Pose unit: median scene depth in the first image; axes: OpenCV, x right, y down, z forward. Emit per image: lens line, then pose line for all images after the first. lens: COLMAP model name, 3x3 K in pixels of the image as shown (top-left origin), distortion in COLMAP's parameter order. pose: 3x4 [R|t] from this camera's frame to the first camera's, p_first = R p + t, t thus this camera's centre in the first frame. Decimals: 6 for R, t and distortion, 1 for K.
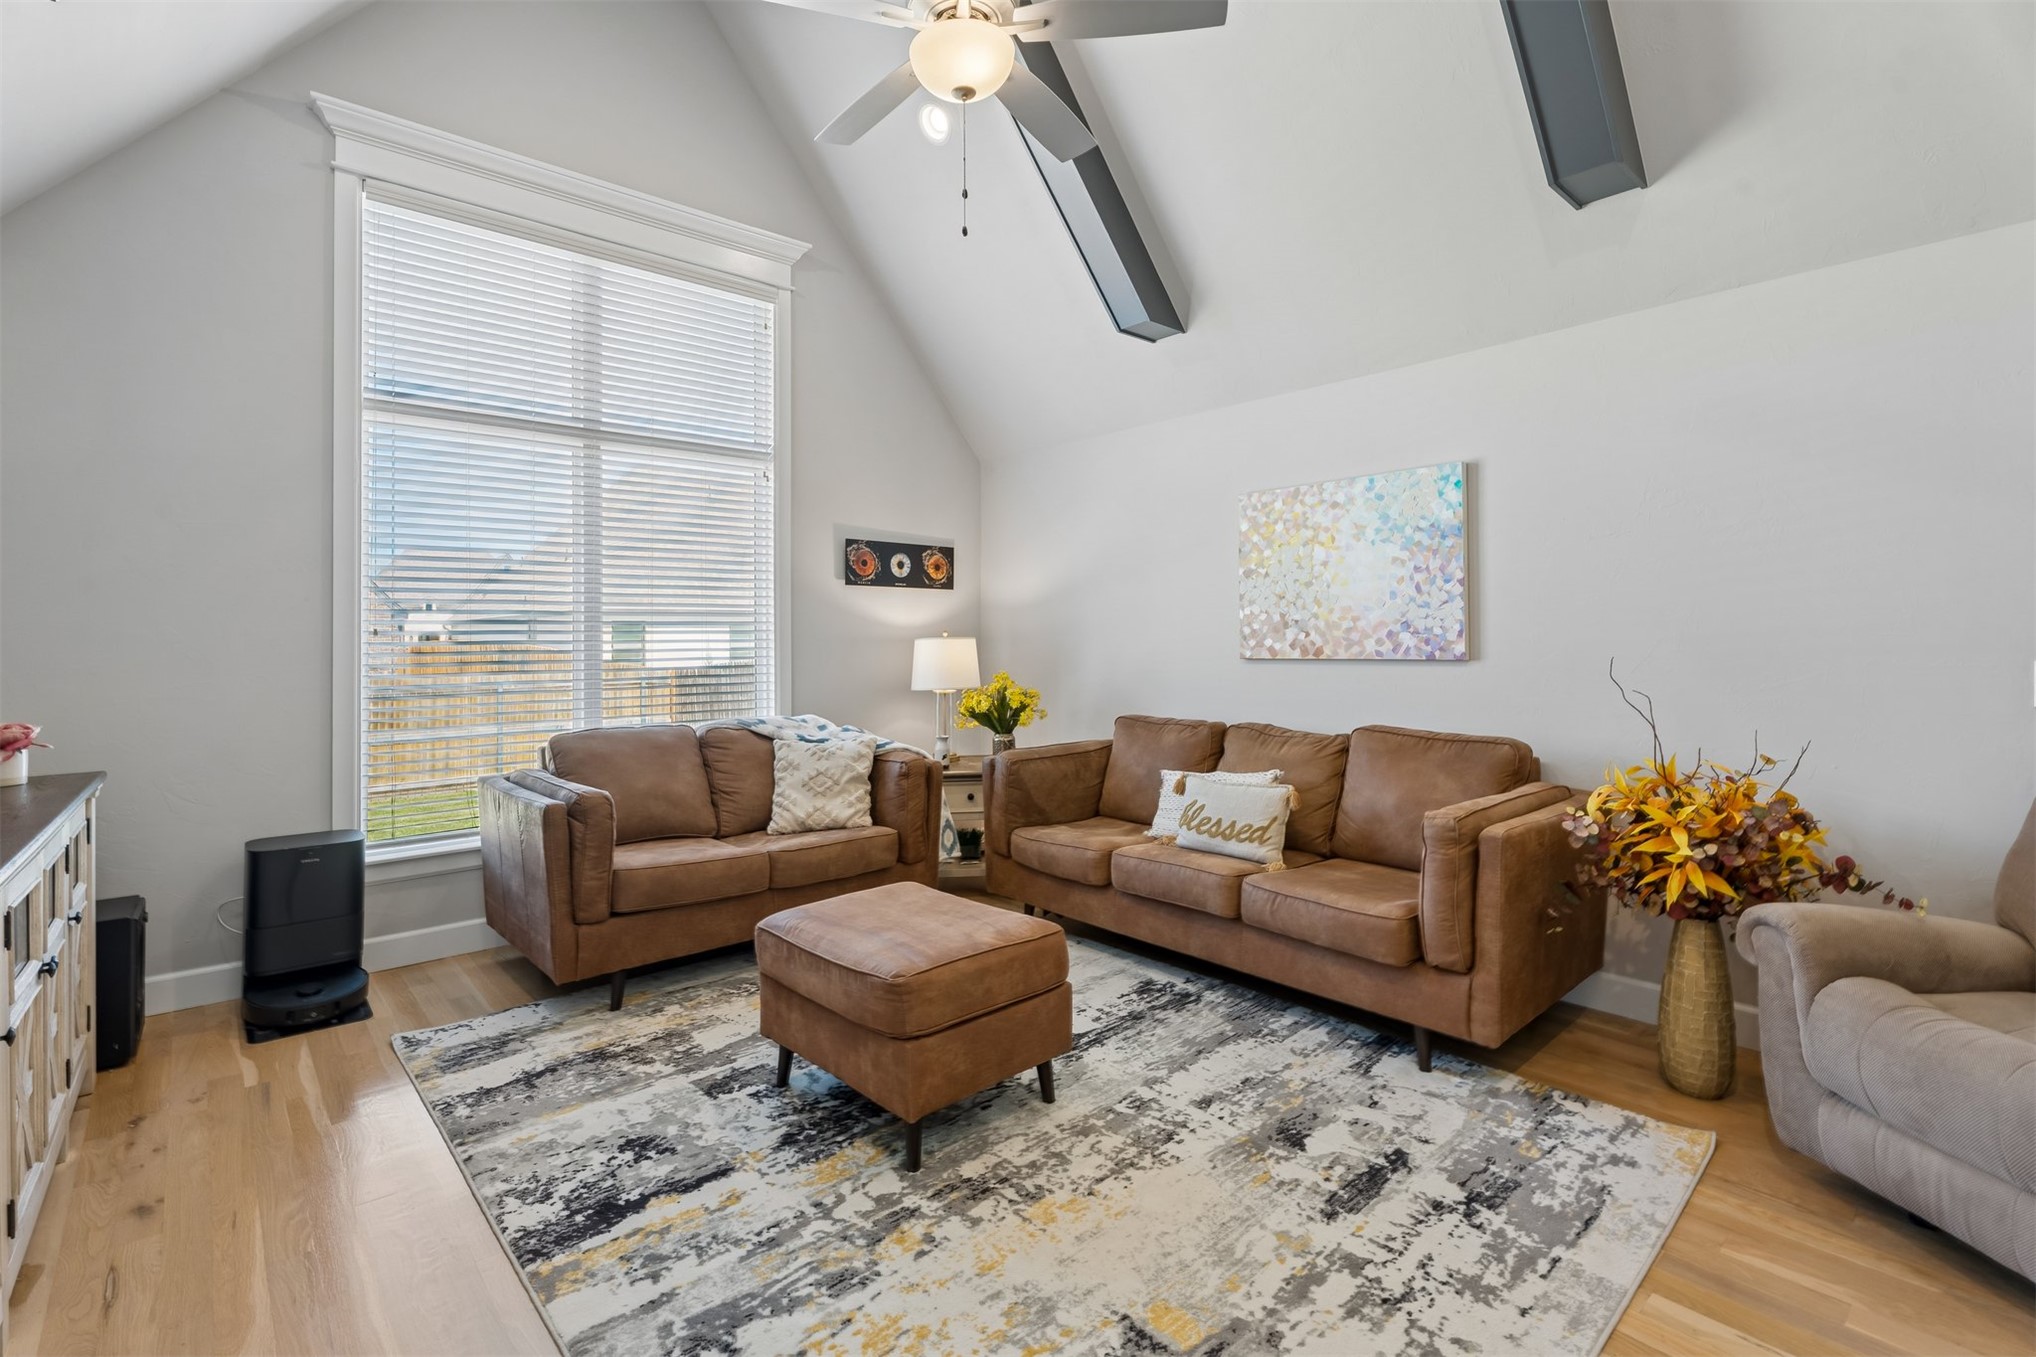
lens RADIAL K [[919.7, 0, 1013.9], [0, 919.7, 634.0], [0, 0, 1]] dist [0.001344, 0.000290]
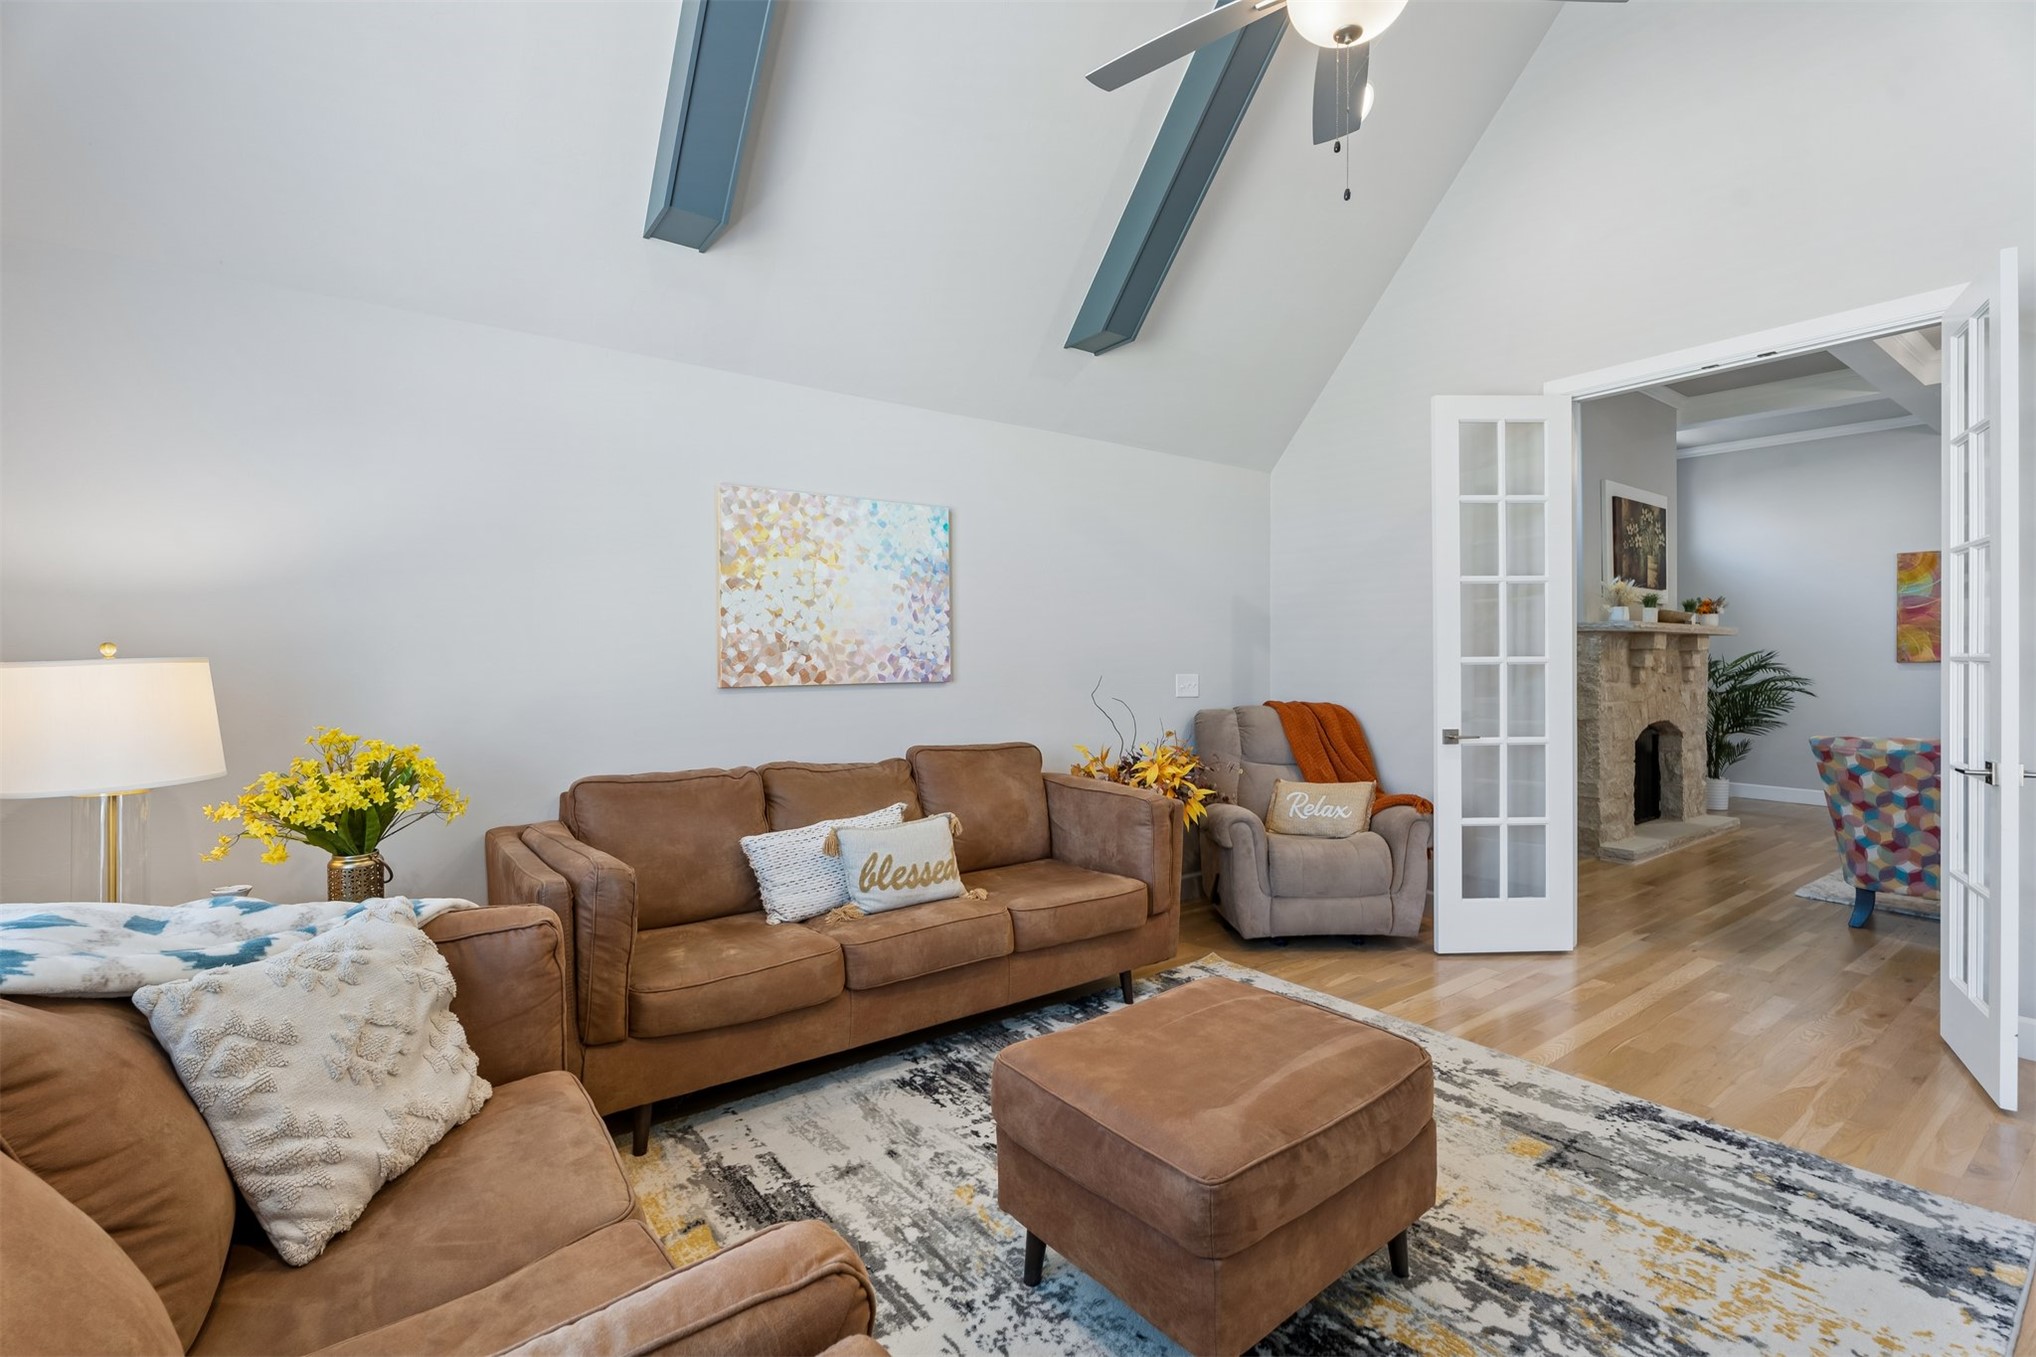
lens RADIAL K [[892.0, 0, 1018.0], [0, 892.0, 678.5], [0, 0, 1]] dist [-0.000073, 0.000274]
pose [[0.102069, -0.014186, 0.994676, -0.570965], [-0.003089, 0.999889, 0.014577, 0.007466], [-0.994773, -0.004560, 0.102014, 0.749742]]
